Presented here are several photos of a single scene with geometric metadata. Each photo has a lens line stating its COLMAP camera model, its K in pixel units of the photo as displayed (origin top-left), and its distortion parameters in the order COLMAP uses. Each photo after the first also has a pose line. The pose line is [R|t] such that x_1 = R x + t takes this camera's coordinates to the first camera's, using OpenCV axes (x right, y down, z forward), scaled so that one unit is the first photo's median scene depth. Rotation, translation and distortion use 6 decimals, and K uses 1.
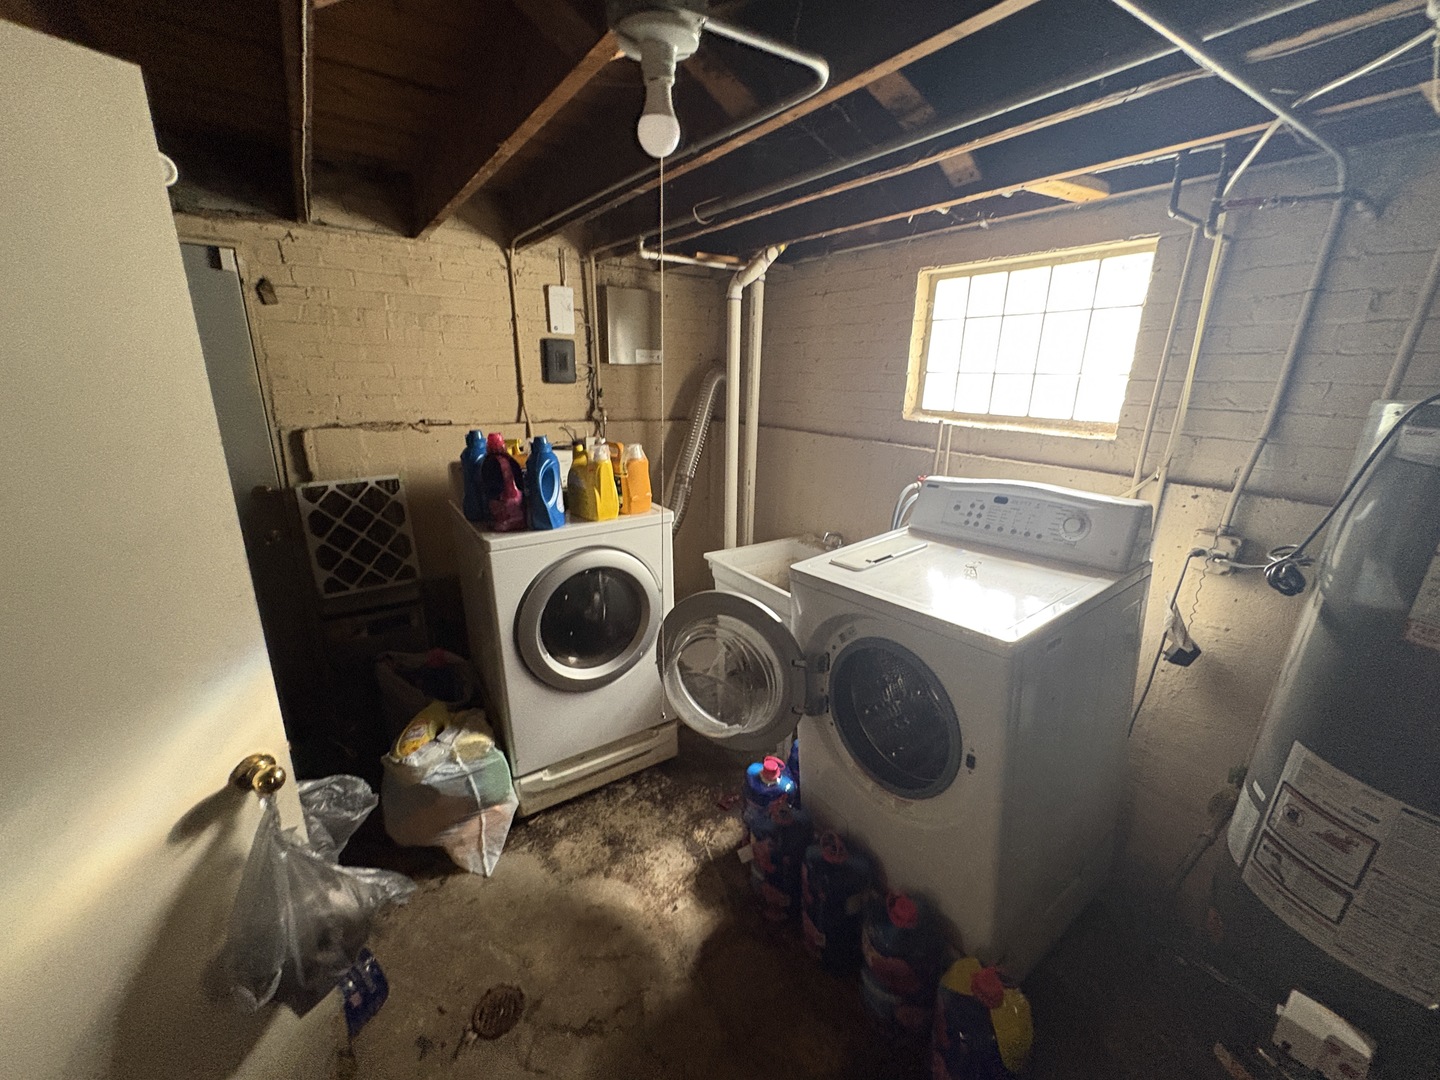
lens RADIAL K [[570.2, 0, 719.2], [0, 570.2, 540.9], [0, 0, 1]] dist [0.000107, 0.000048]
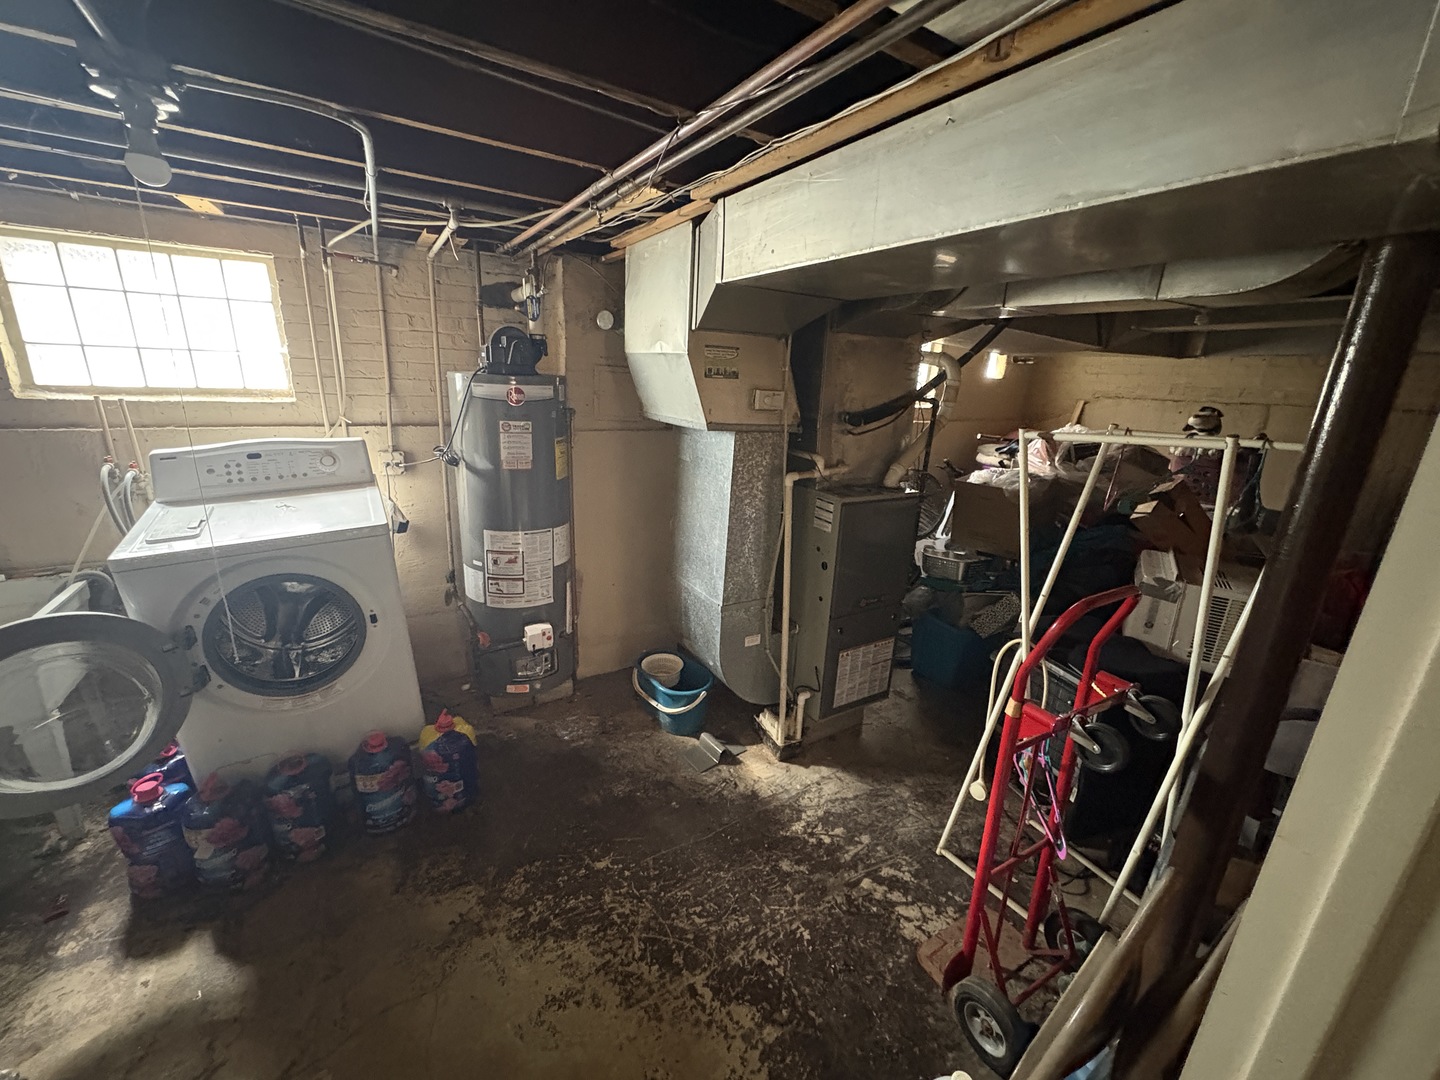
lens RADIAL K [[570.2, 0, 721.3], [0, 570.2, 539.7], [0, 0, 1]] dist [0.000107, 0.000048]
pose [[0.049864, -0.298344, 0.953155, -0.727004], [0.242644, 0.929369, 0.278205, -0.001559], [-0.968833, 0.217405, 0.118733, -0.092593]]
